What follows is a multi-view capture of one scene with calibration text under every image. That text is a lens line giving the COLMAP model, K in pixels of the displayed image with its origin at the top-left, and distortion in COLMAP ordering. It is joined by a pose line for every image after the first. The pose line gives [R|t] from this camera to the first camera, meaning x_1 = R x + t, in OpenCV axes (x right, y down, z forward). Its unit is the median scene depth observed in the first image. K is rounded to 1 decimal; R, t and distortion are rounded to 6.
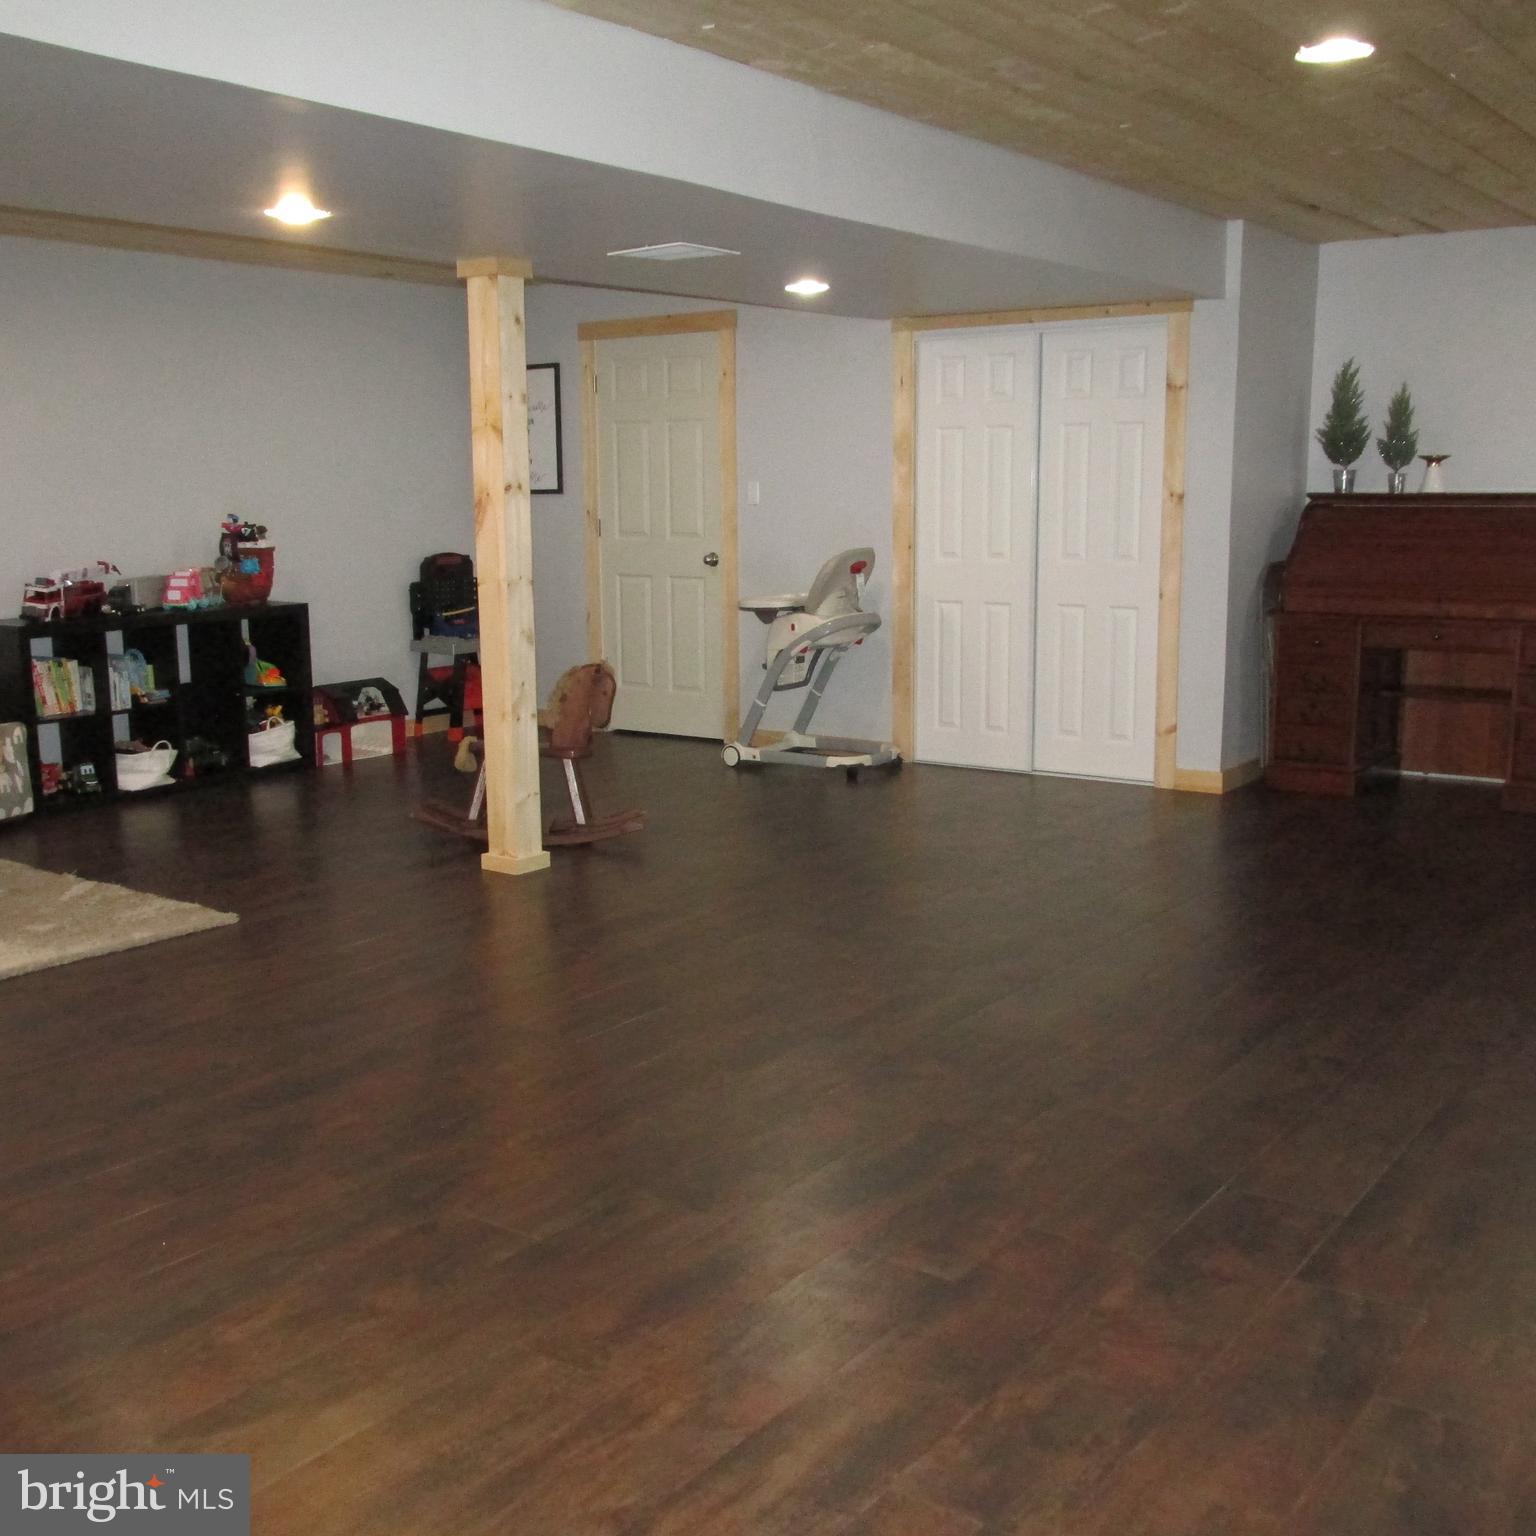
lens RADIAL K [[1700.3, 0, 763.7], [0, 1700.3, 777.8], [0, 0, 1]] dist [-0.023672, 0.000000]
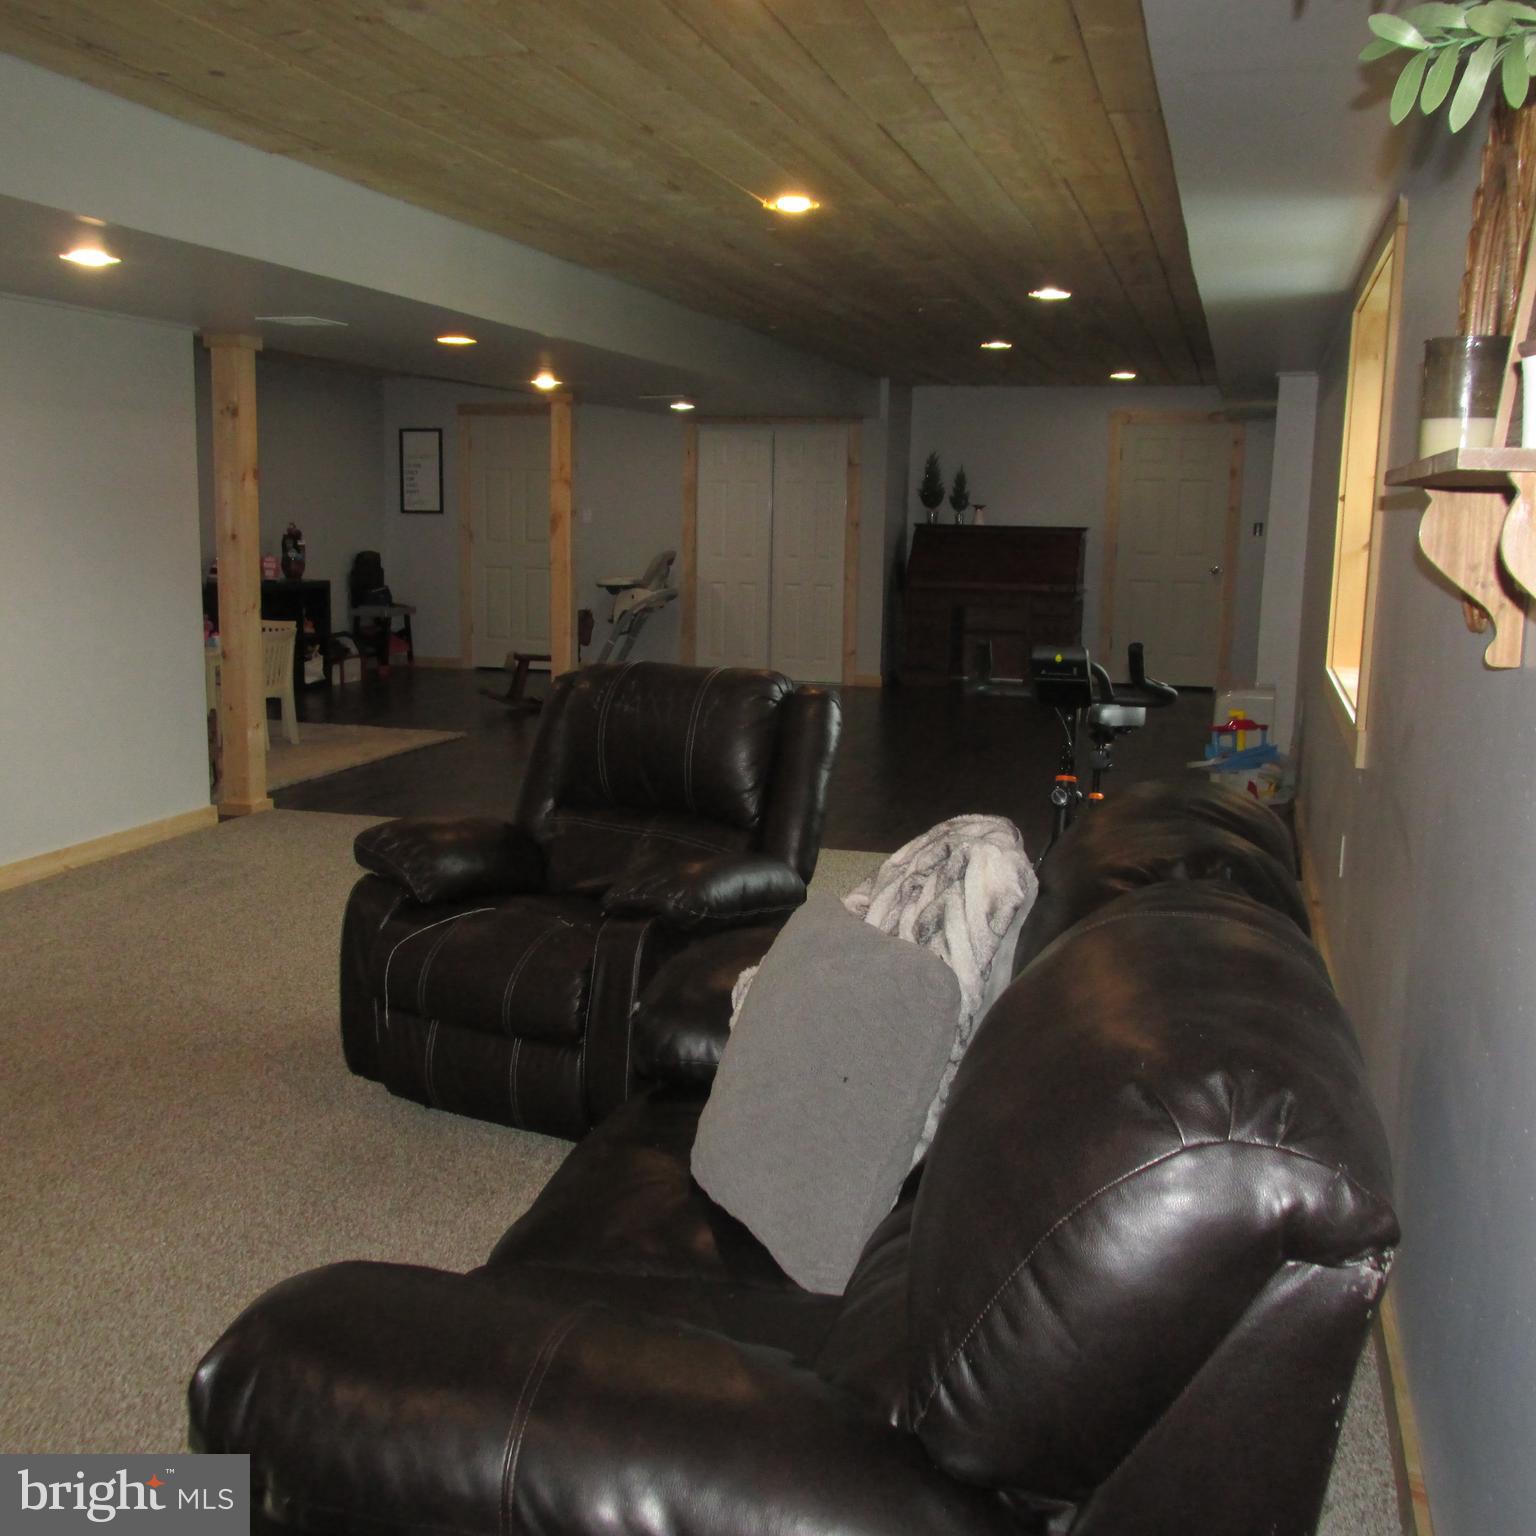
lens RADIAL K [[1700.3, 0, 769.8], [0, 1700.3, 762.6], [0, 0, 1]] dist [-0.023672, 0.000000]
pose [[0.935647, -0.029061, 0.351739, -0.454582], [0.034819, 0.999343, -0.010053, 0.097869], [-0.351216, 0.021653, 0.936044, -0.625746]]
